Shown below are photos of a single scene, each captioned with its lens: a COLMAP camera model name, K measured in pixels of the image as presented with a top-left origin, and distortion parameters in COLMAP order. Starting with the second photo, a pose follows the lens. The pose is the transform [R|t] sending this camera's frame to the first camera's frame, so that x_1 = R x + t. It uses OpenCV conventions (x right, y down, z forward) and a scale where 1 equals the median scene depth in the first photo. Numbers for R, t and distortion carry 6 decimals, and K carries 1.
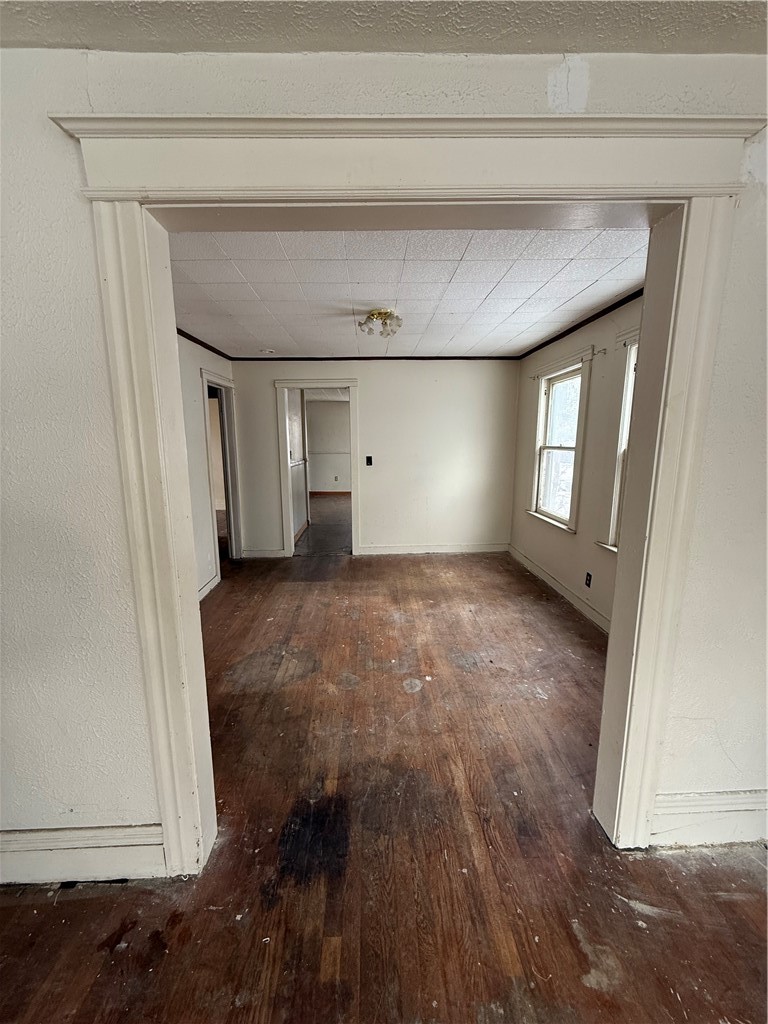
lens RADIAL K [[410.0, 0, 382.0], [0, 410.0, 512.8], [0, 0, 1]] dist [0.000033, -0.000014]
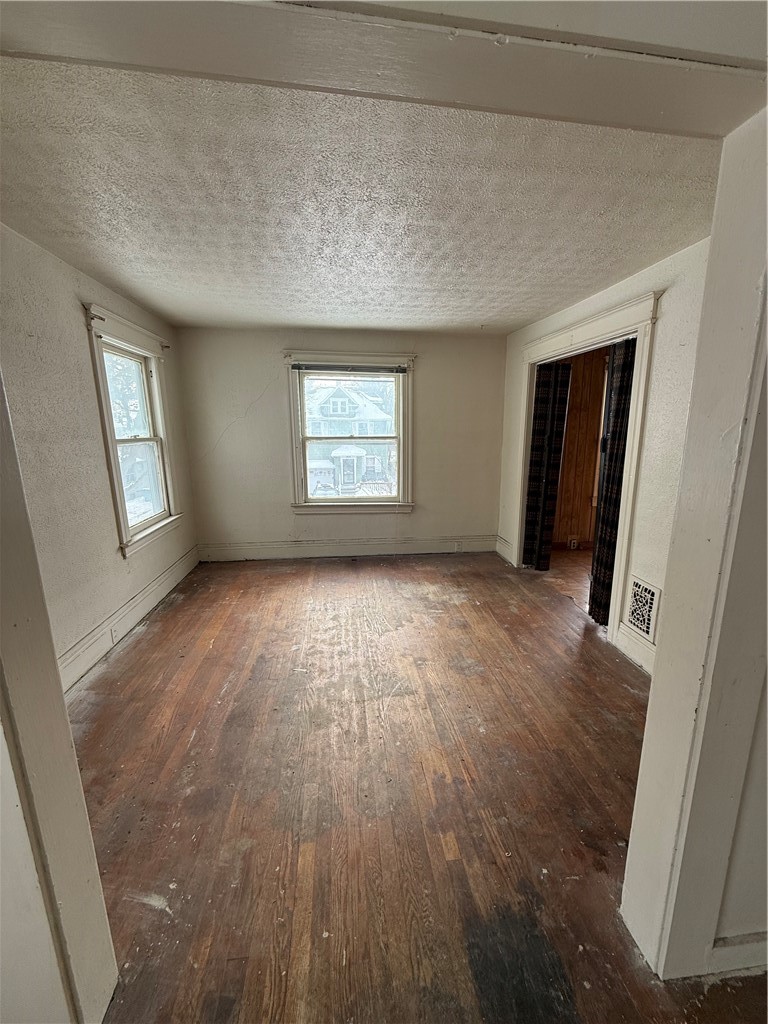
lens RADIAL K [[410.0, 0, 387.2], [0, 410.0, 512.3], [0, 0, 1]] dist [0.000033, -0.000014]
pose [[-0.996006, 0.027312, -0.085006, 0.126996], [-0.006487, 0.927413, 0.373982, -0.285610], [0.089050, 0.373039, -0.923532, 1.540029]]
